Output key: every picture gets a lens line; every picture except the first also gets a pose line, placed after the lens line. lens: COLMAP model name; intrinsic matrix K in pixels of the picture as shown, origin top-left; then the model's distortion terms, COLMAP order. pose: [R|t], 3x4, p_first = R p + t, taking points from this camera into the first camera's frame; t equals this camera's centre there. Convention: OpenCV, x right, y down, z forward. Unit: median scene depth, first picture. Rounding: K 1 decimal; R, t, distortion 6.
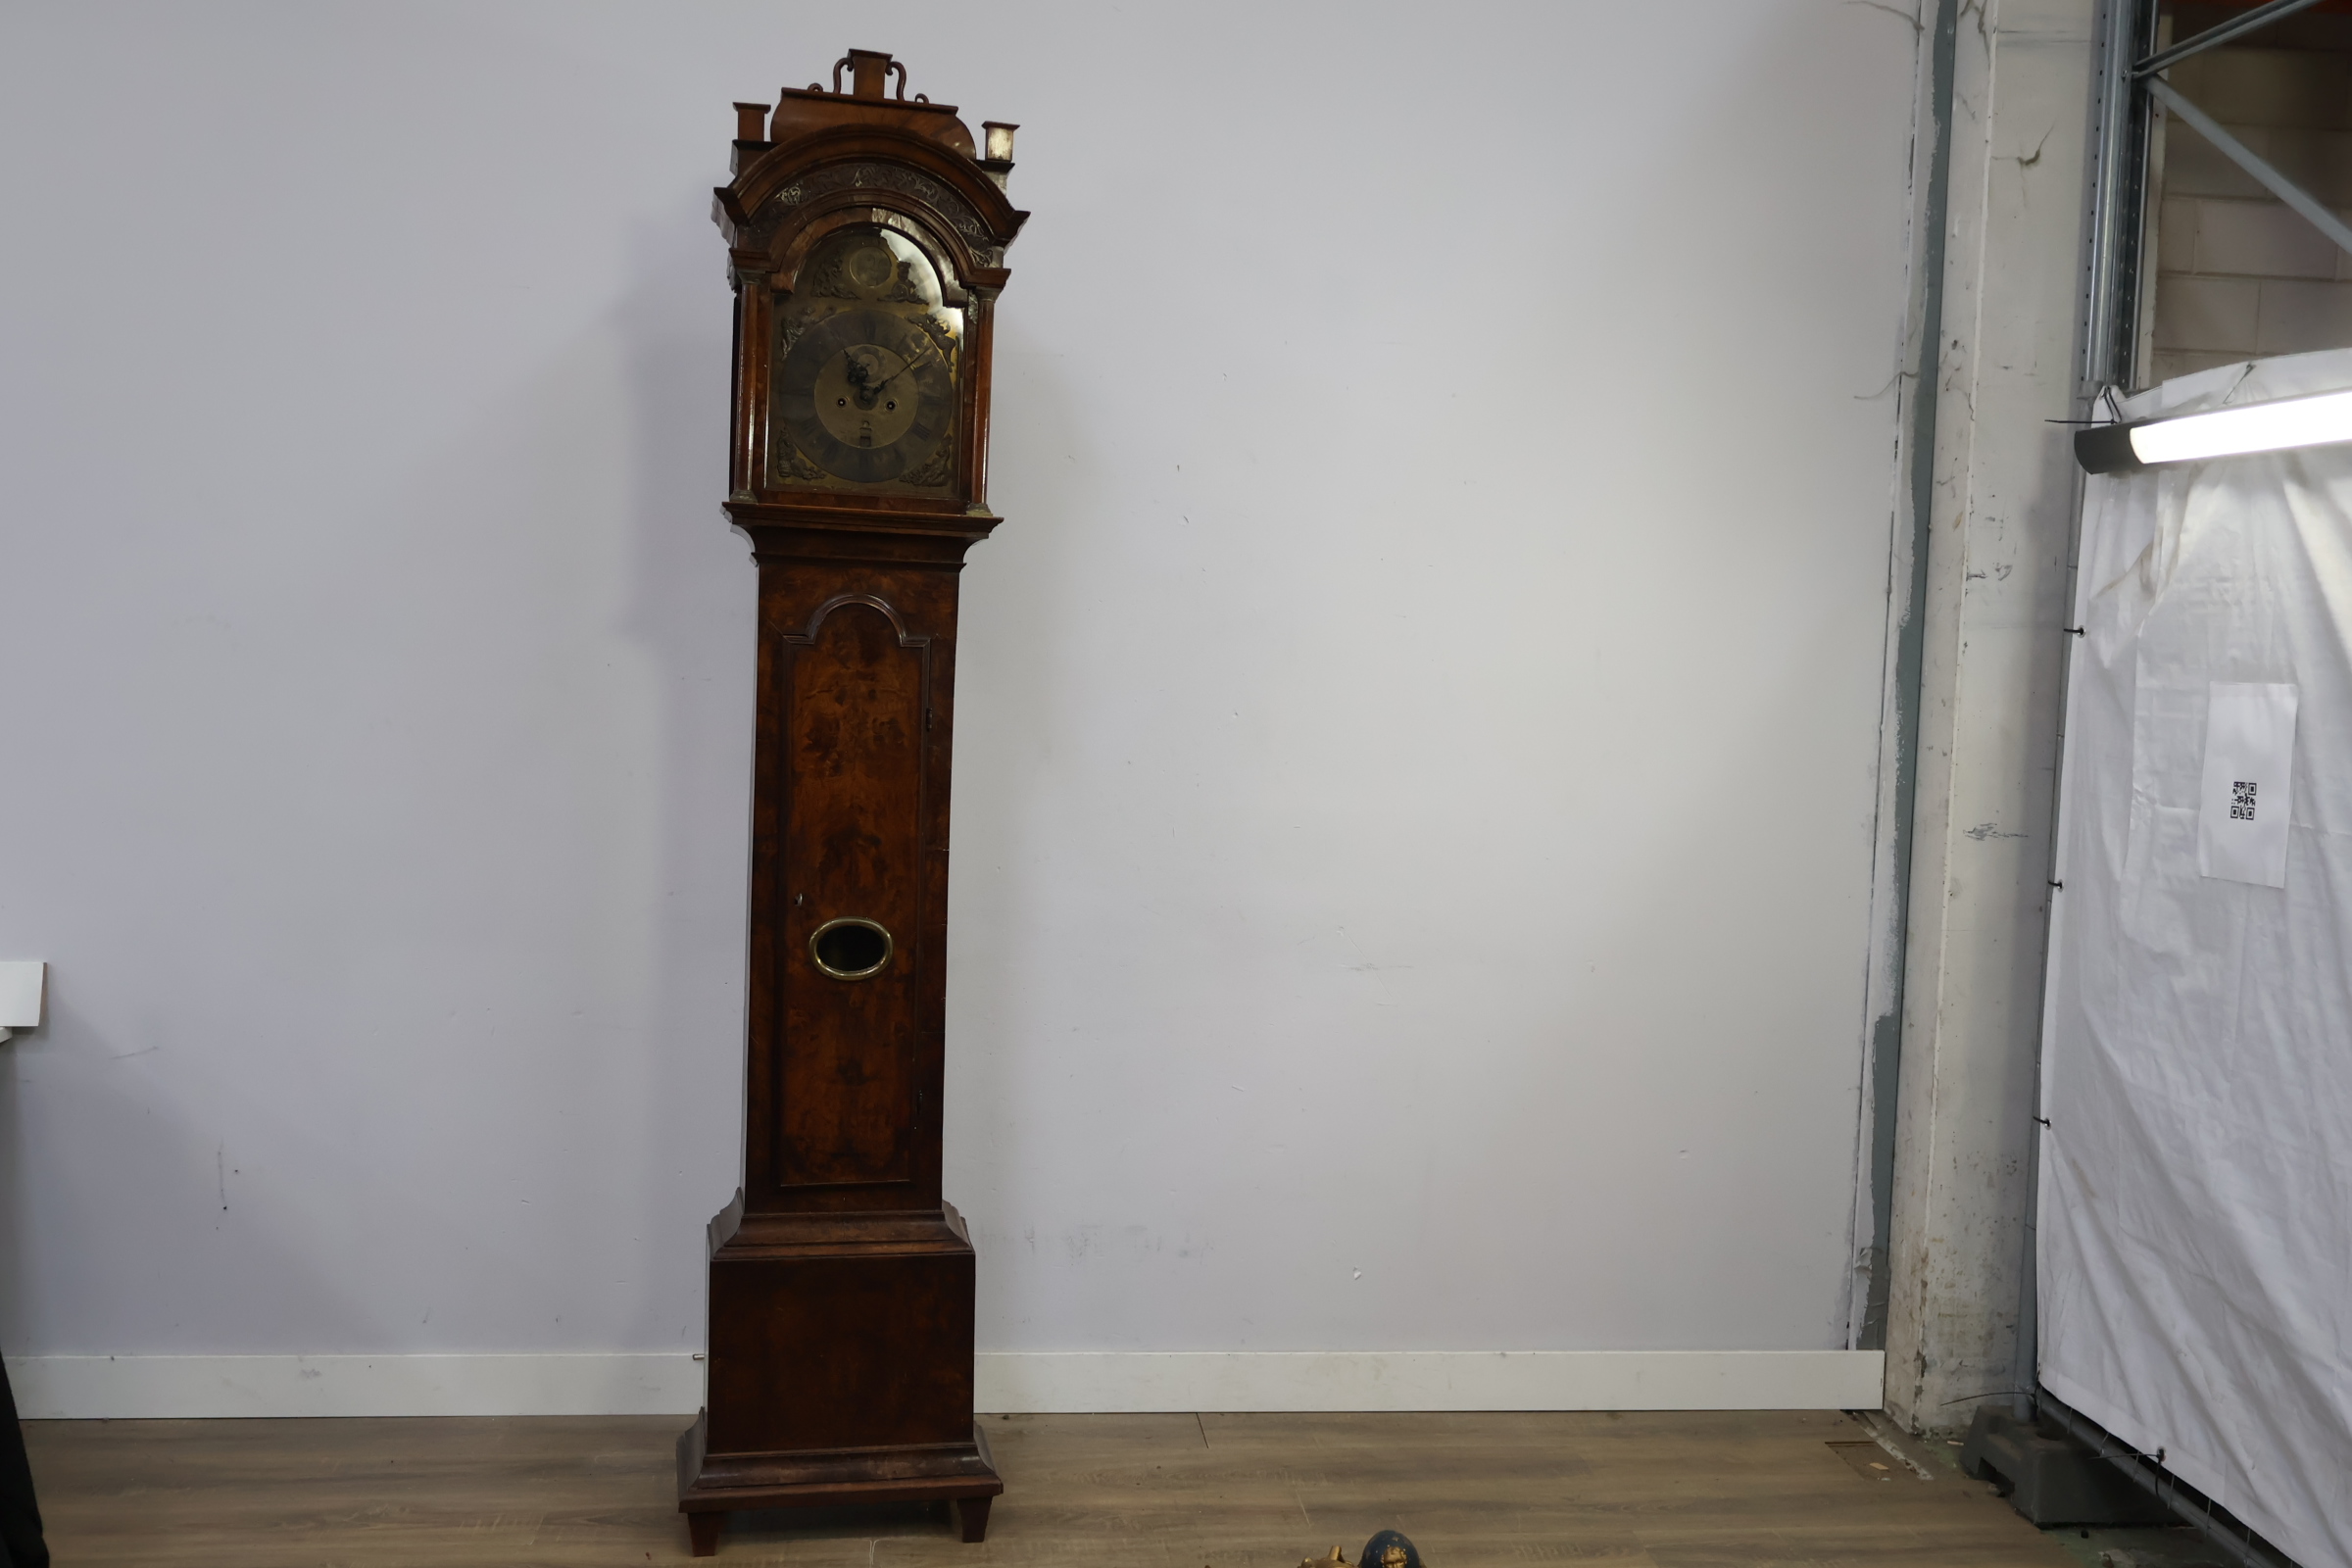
lens RADIAL K [[2181.2, 0, 1179.1], [0, 2181.2, 773.3], [0, 0, 1]] dist [-0.004549, 0.000000]
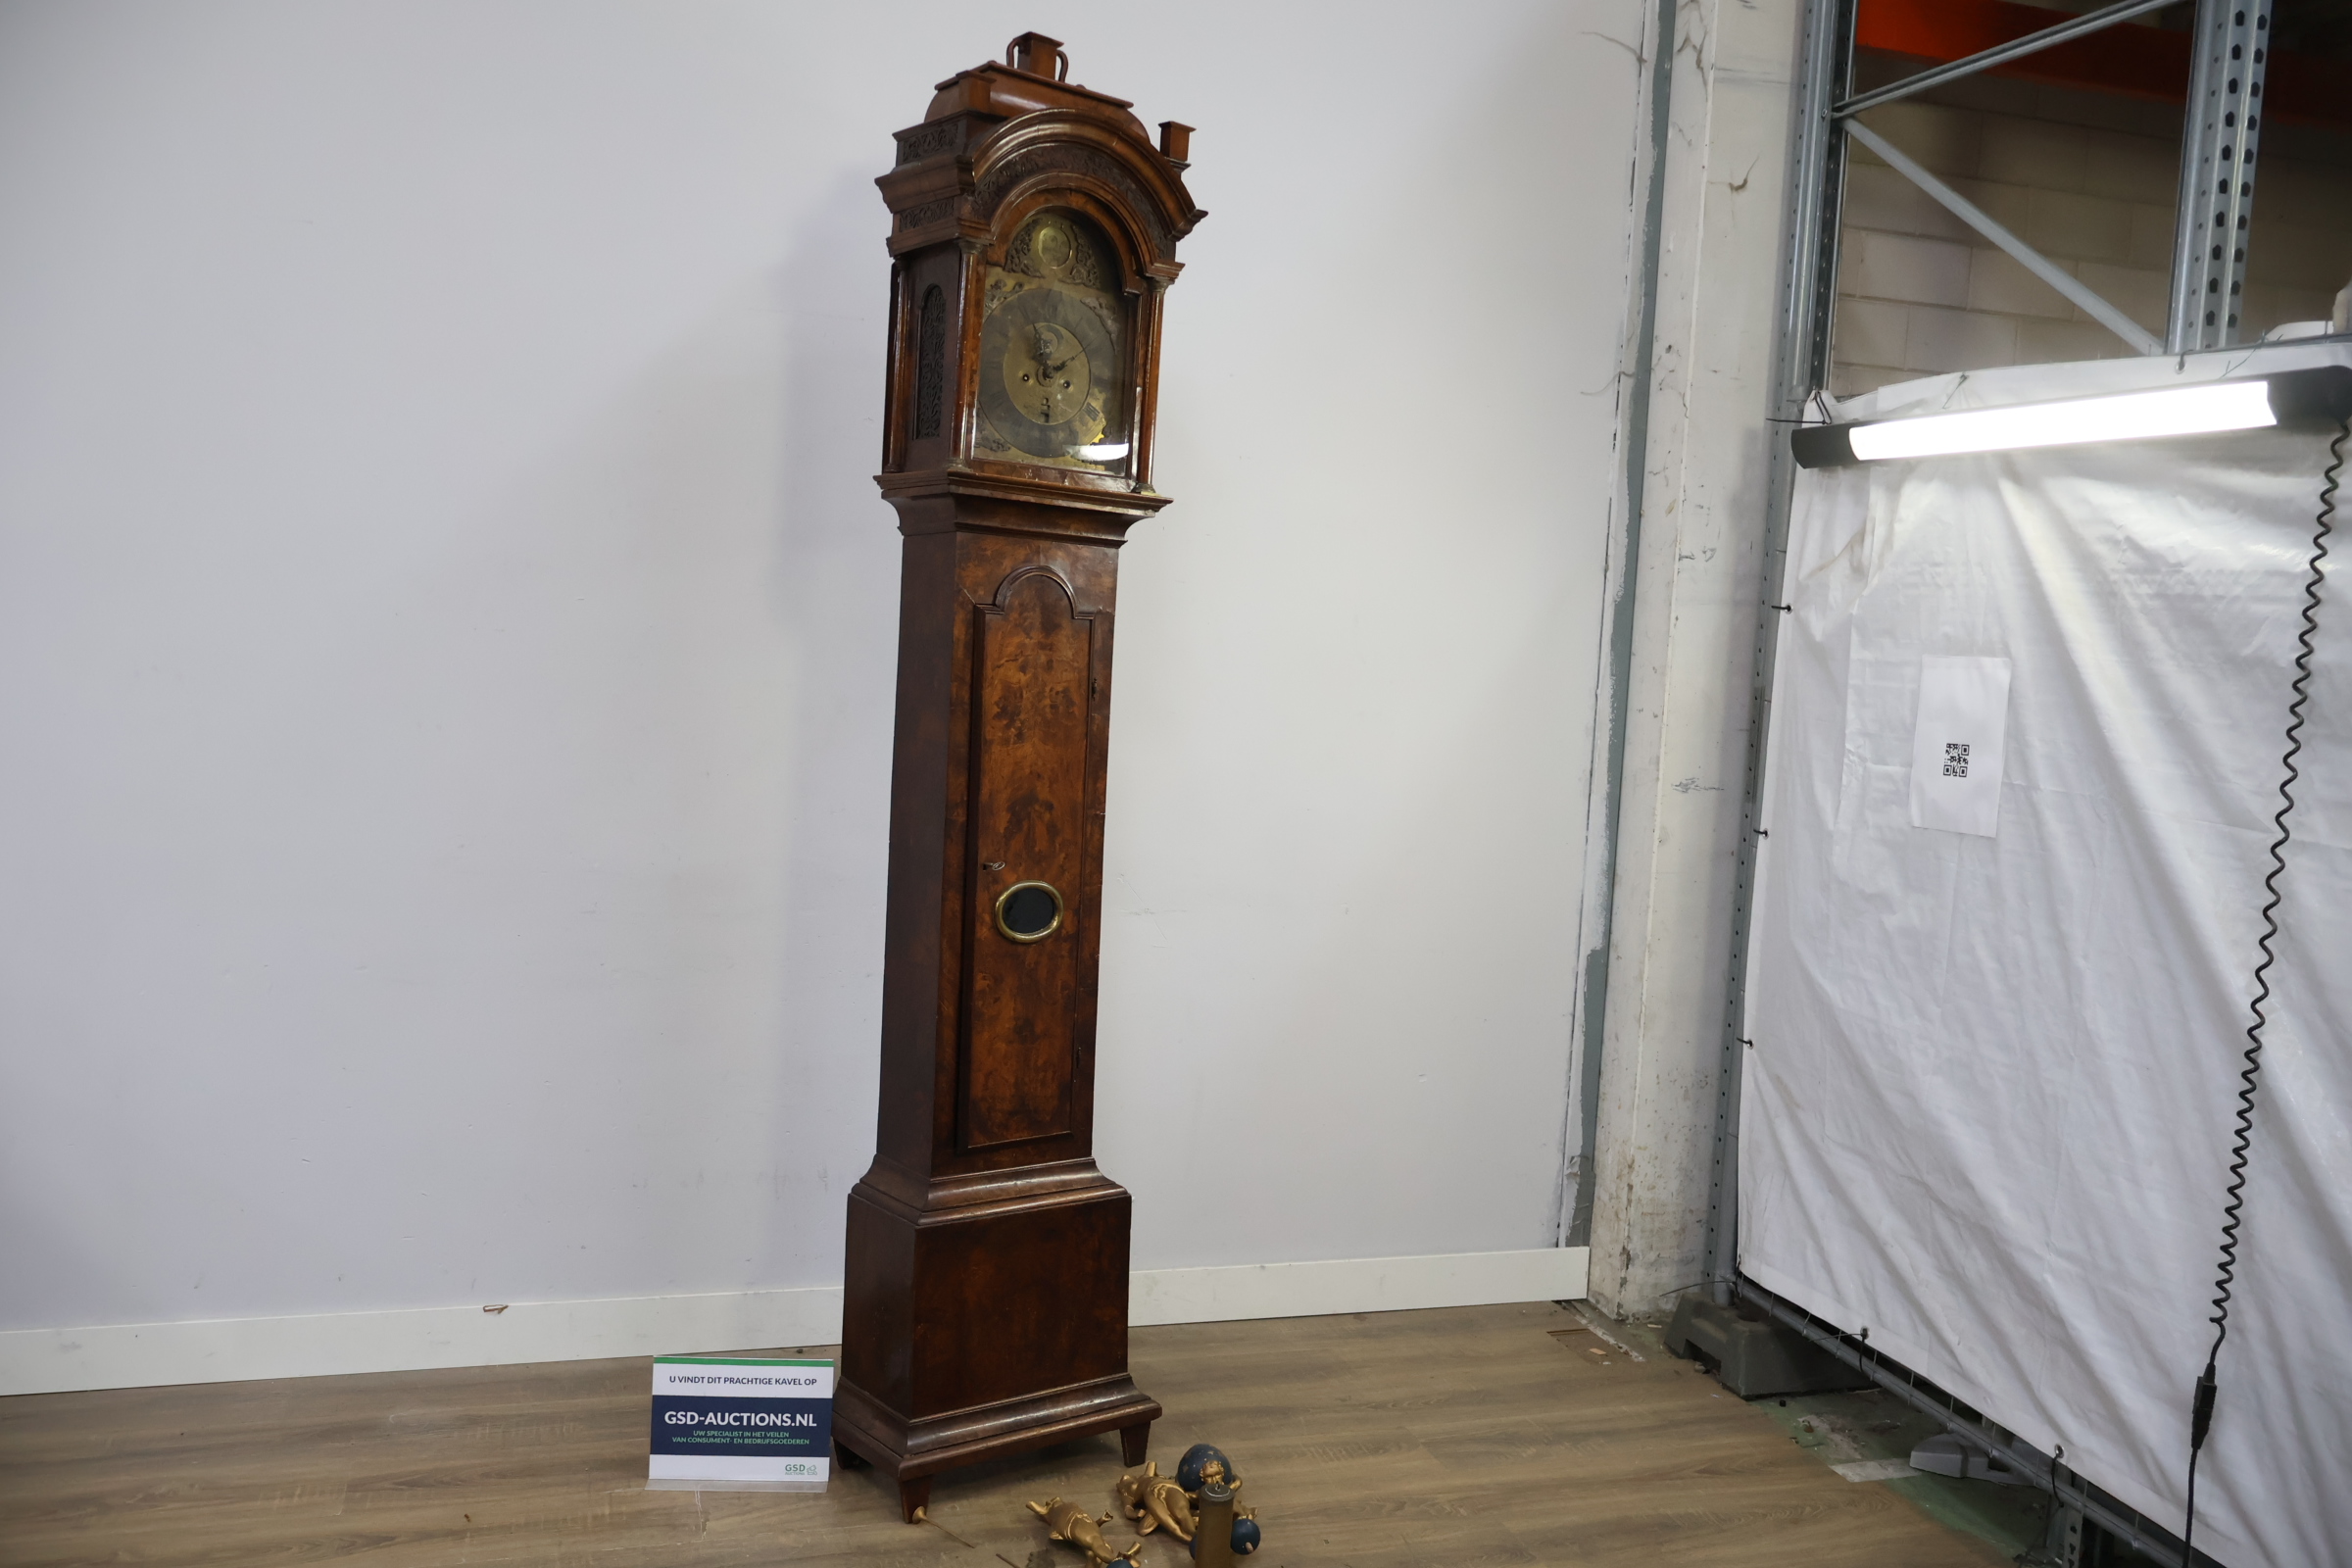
lens RADIAL K [[1944.7, 0, 1176.9], [0, 1944.7, 771.6], [0, 0, 1]] dist [-0.012194, 0.007729]
pose [[0.980058, 0.002910, 0.198690, -0.100672], [-0.007721, 0.999695, 0.023443, -0.001980], [-0.198562, -0.024510, 0.979782, 0.080839]]
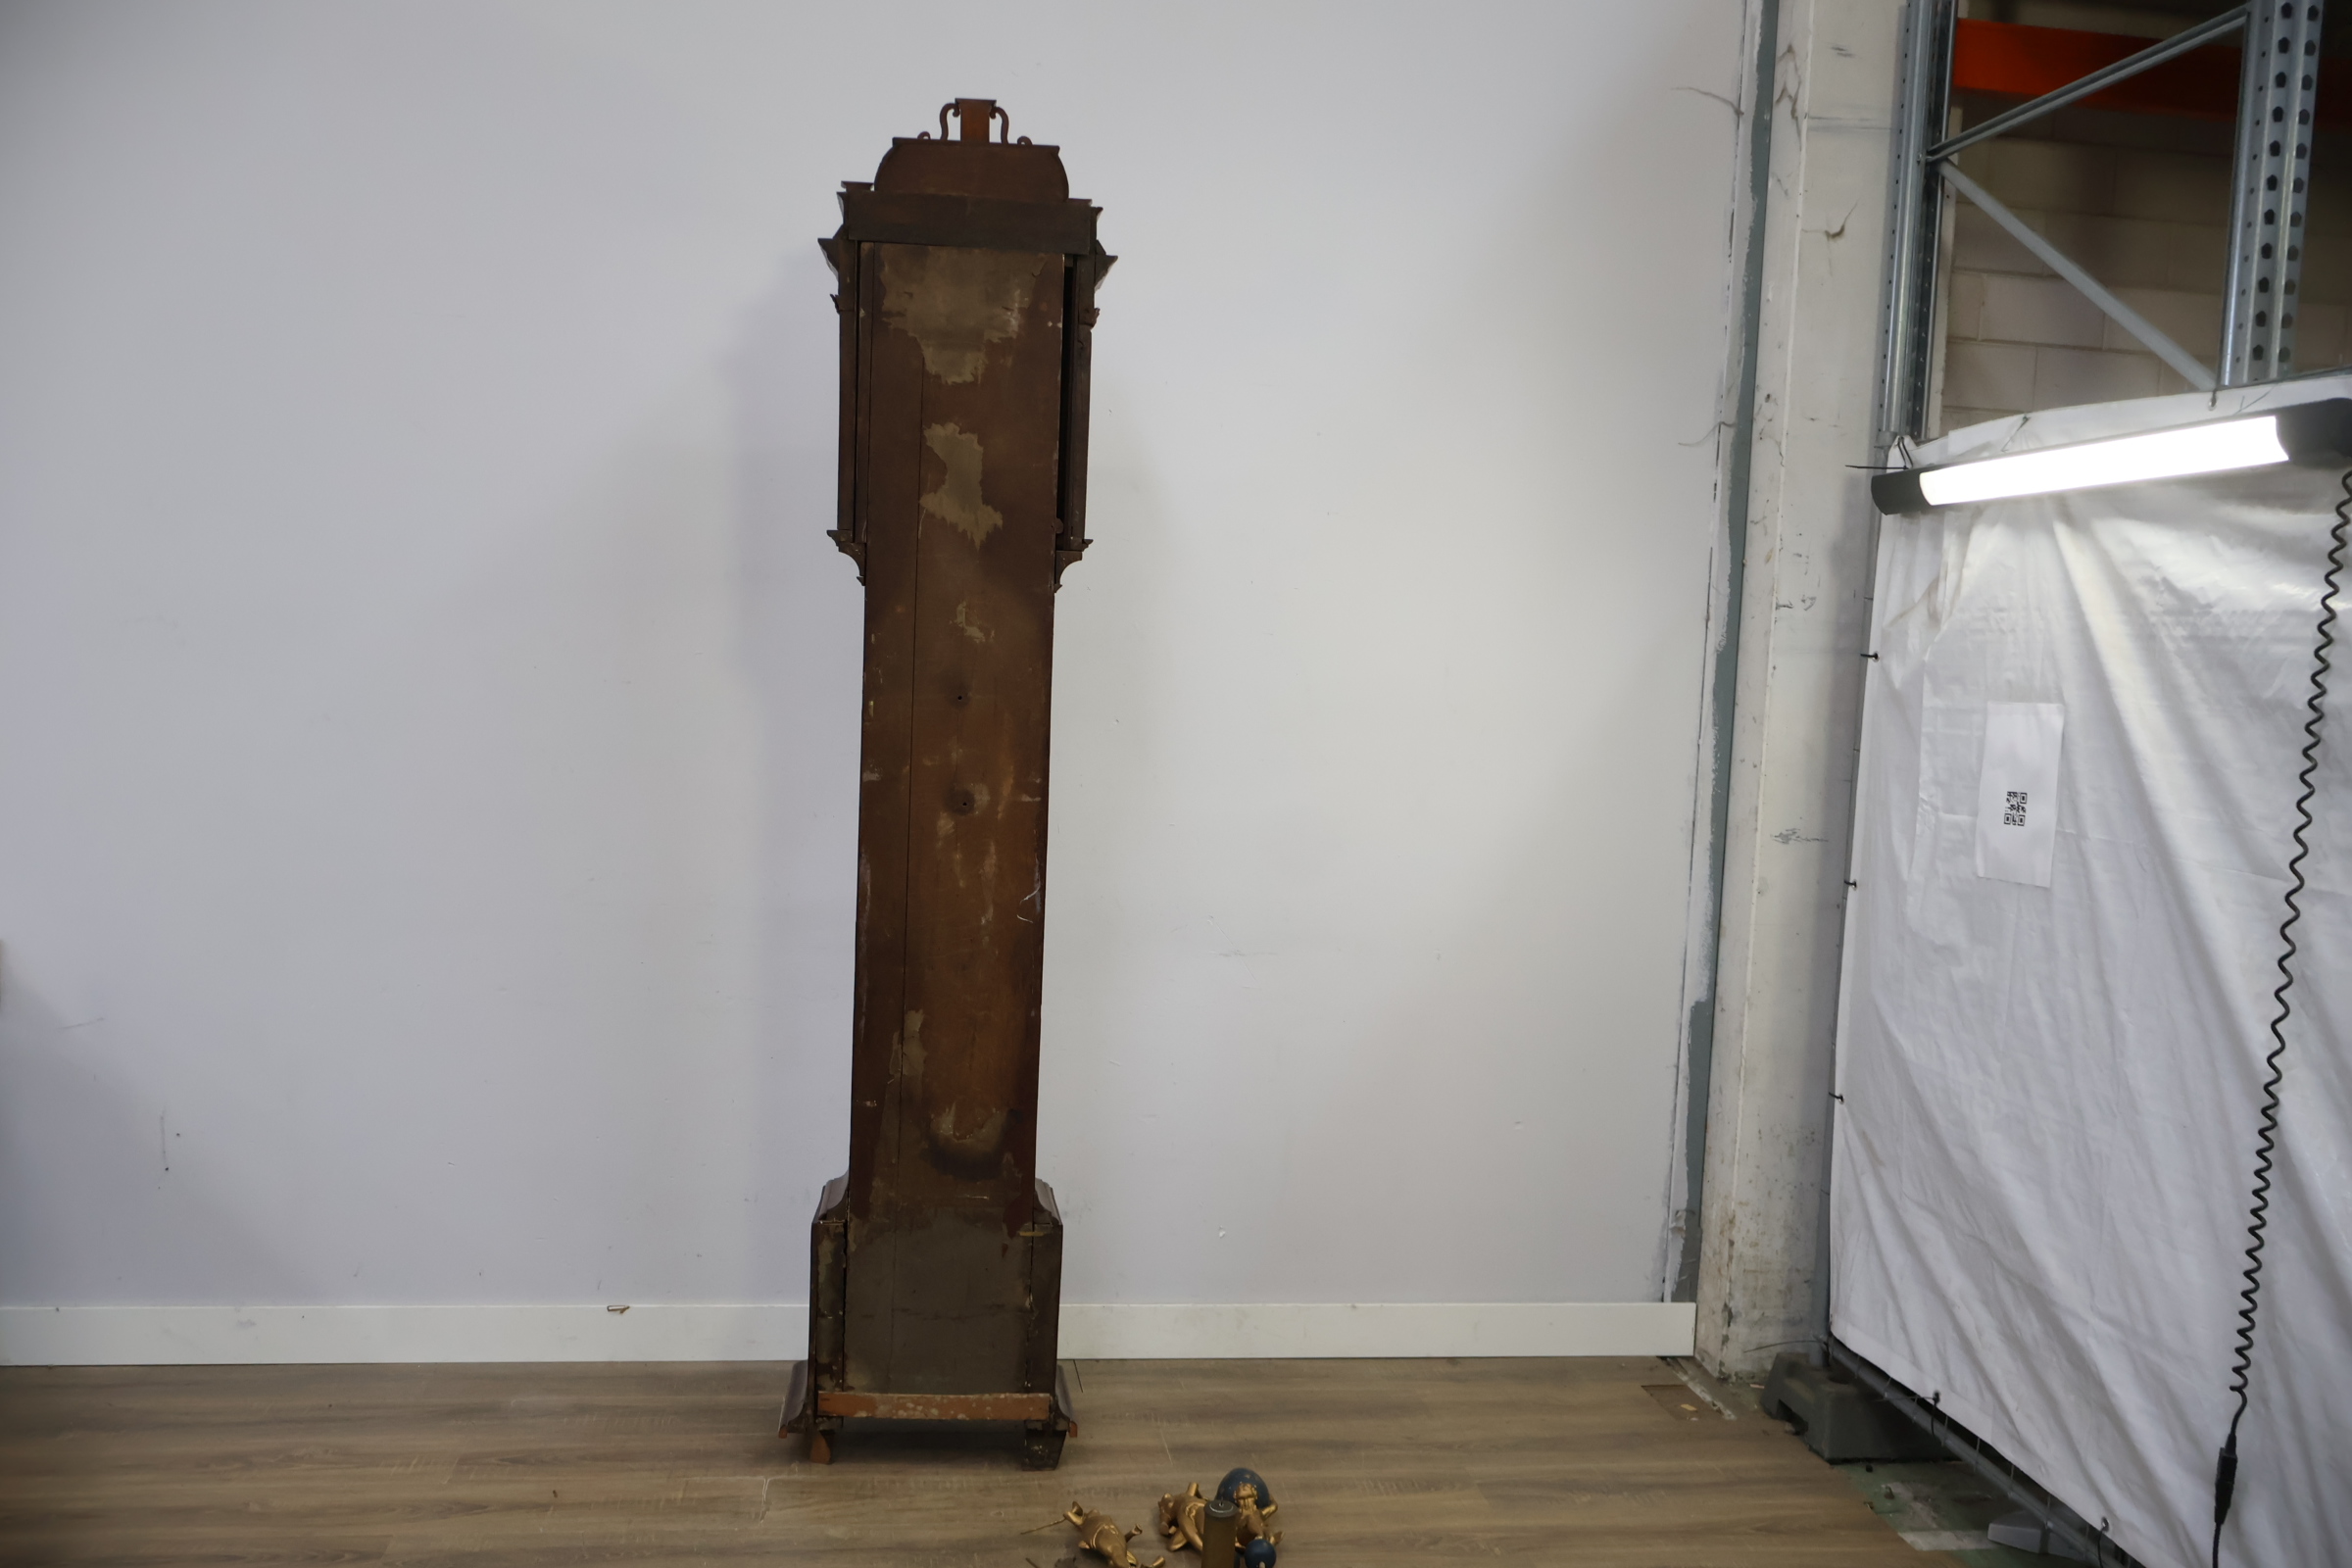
lens RADIAL K [[1944.7, 0, 1183.0], [0, 1944.7, 778.5], [0, 0, 1]] dist [-0.012194, 0.007729]
pose [[0.998910, 0.012495, 0.044974, 0.017768], [-0.012351, 0.999918, -0.003492, 0.005264], [-0.045014, 0.002933, 0.998982, 0.027326]]
